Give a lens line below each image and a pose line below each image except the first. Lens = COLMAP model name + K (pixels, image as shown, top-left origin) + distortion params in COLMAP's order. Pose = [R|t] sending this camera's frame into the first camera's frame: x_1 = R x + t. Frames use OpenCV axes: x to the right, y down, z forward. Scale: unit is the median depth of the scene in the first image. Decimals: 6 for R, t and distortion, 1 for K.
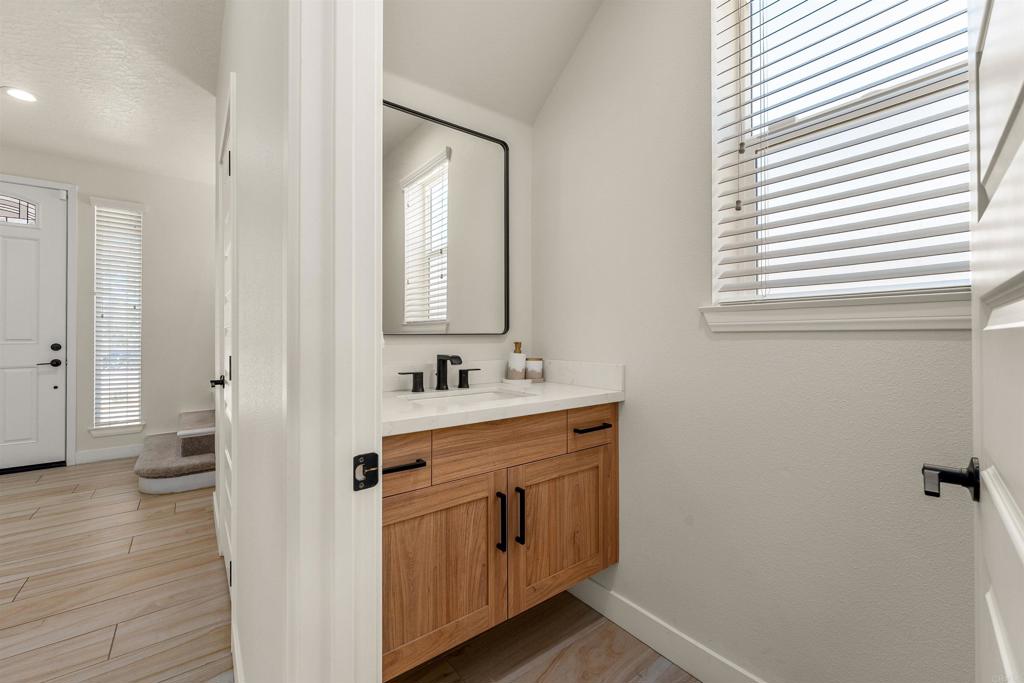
lens RADIAL K [[410.3, 0, 511.4], [0, 410.3, 340.2], [0, 0, 1]] dist [0.000176, -0.000109]
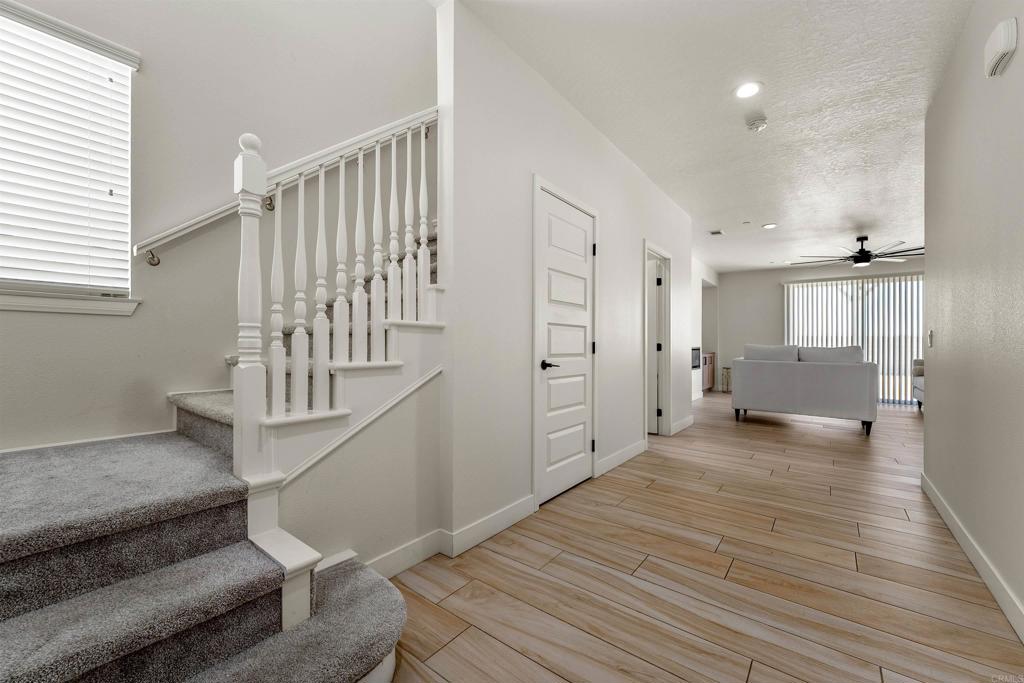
lens RADIAL K [[410.3, 0, 509.7], [0, 410.3, 340.9], [0, 0, 1]] dist [0.000176, -0.000109]
pose [[-0.246674, 0.000275, 0.969098, -2.196476], [-0.011163, 0.999933, -0.003125, 0.045818], [-0.969034, -0.011589, -0.246655, 1.639748]]
